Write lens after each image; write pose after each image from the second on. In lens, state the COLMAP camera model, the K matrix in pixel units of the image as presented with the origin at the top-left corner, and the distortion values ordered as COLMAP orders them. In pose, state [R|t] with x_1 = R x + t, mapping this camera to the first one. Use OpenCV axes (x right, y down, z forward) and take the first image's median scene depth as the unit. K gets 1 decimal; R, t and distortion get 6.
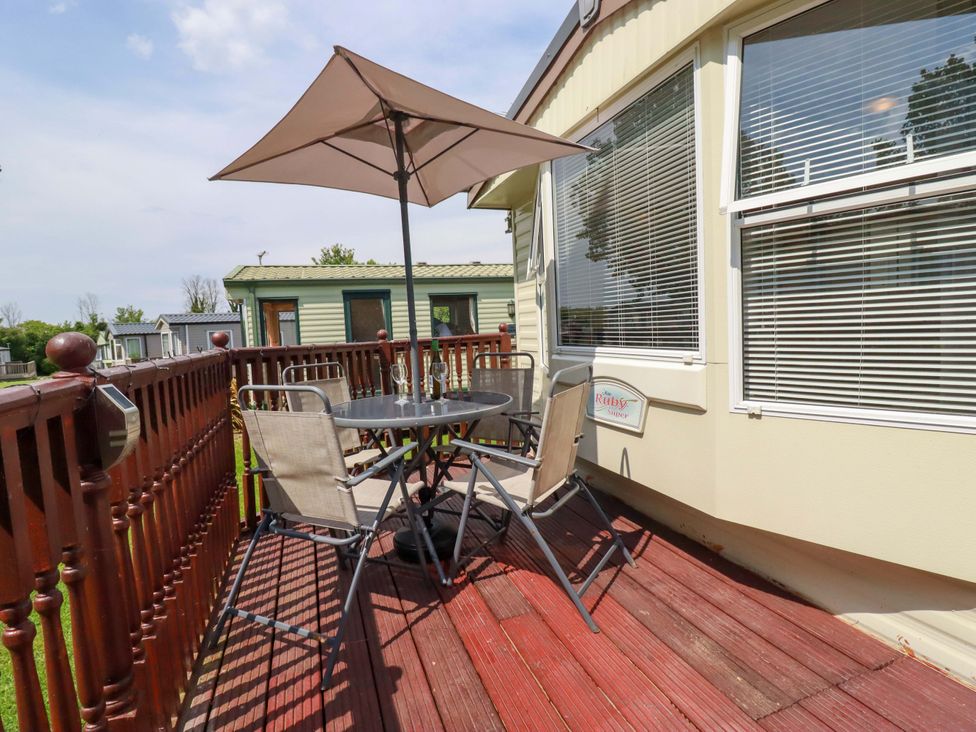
lens RADIAL K [[514.4, 0, 488.0], [0, 514.4, 366.0], [0, 0, 1]] dist [-0.000056, -0.000736]
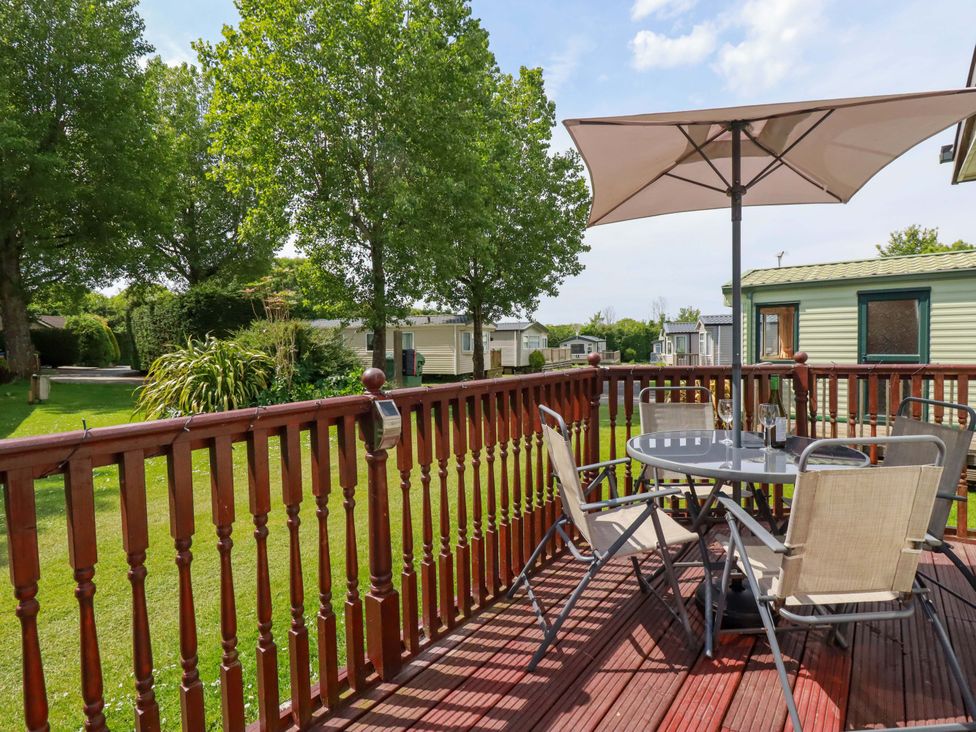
lens RADIAL K [[514.4, 0, 488.0], [0, 514.4, 366.0], [0, 0, 1]] dist [-0.000056, -0.000736]
pose [[0.546583, 0.075113, -0.834029, 0.202791], [-0.070388, 0.996565, 0.043622, -0.042118], [0.834441, 0.034863, 0.549993, 0.088564]]
